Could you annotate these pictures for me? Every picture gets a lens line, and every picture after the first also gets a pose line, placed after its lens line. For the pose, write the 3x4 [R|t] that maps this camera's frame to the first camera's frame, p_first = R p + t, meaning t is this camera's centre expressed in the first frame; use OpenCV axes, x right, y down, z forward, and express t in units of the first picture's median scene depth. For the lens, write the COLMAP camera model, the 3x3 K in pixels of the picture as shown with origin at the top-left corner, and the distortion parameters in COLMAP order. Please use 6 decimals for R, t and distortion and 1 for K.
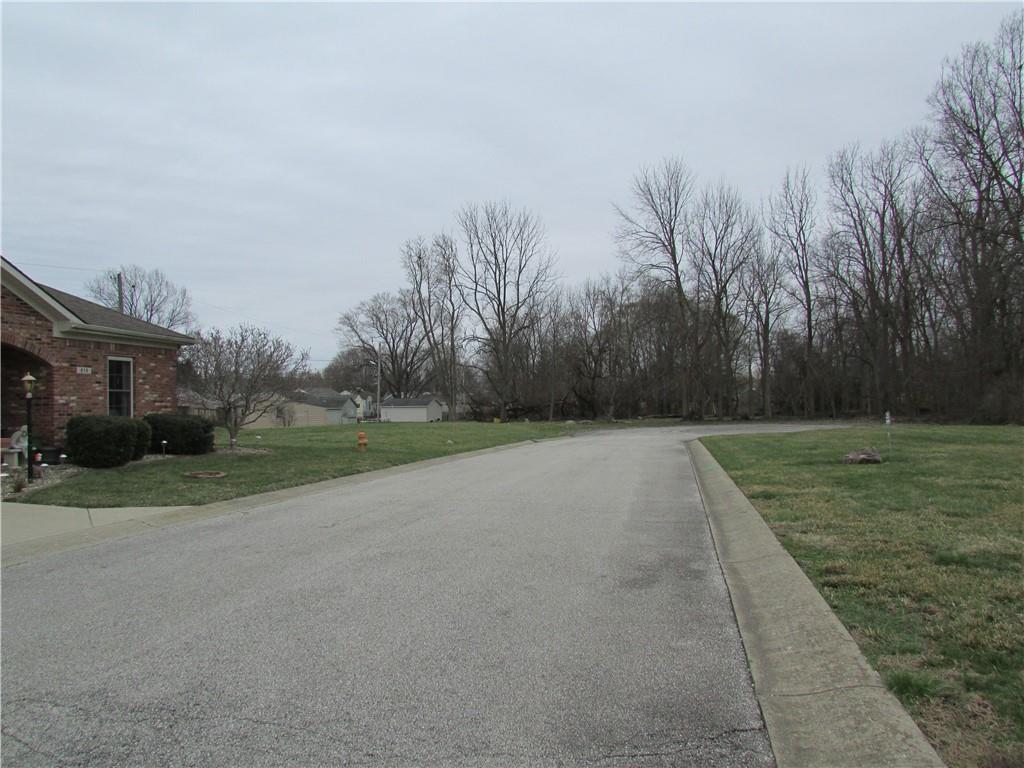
lens RADIAL K [[705.3, 0, 512.0], [0, 705.3, 384.0], [0, 0, 1]] dist [-0.005583, -0.002434]
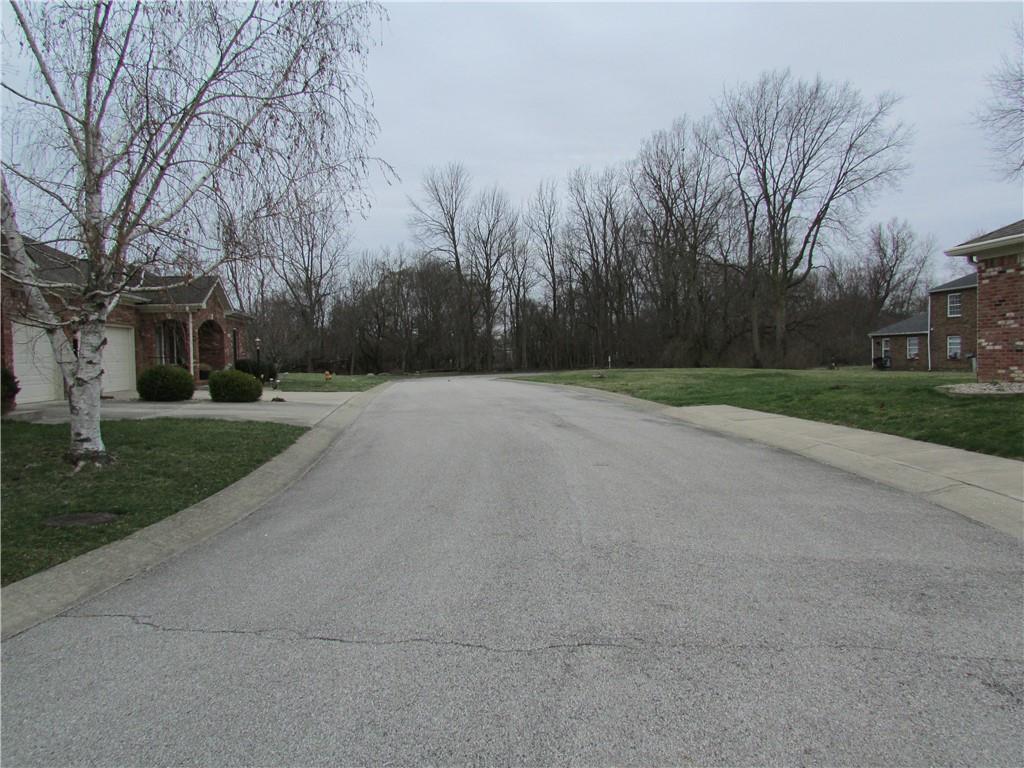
lens RADIAL K [[744.5, 0, 512.0], [0, 744.5, 384.0], [0, 0, 1]] dist [-0.000116, -0.000372]
pose [[0.933026, -0.021744, 0.359152, -0.152239], [0.002511, 0.998542, 0.053931, -0.001398], [-0.359801, -0.049417, 0.931719, -0.269953]]
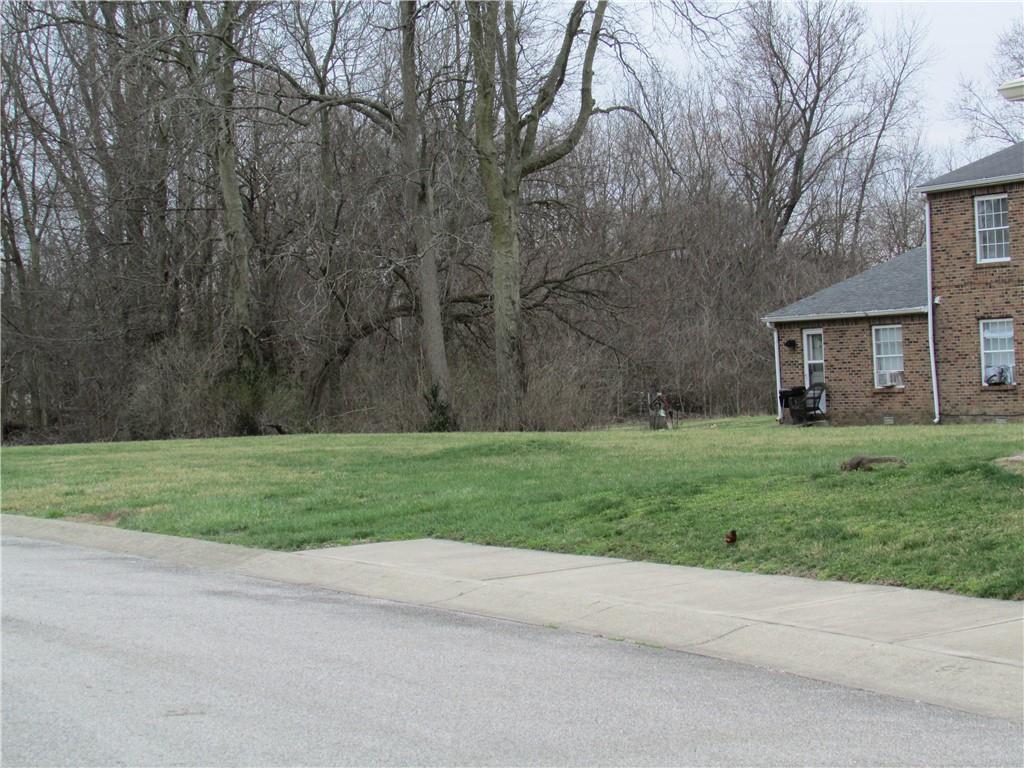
lens RADIAL K [[2607.0, 0, 512.0], [0, 2607.0, 384.0], [0, 0, 1]] dist [-0.053152, -0.312197]
pose [[0.746584, -0.024640, 0.664834, -0.177594], [0.021371, 0.999686, 0.013050, -0.001213], [-0.664947, 0.004465, 0.746877, -0.282119]]
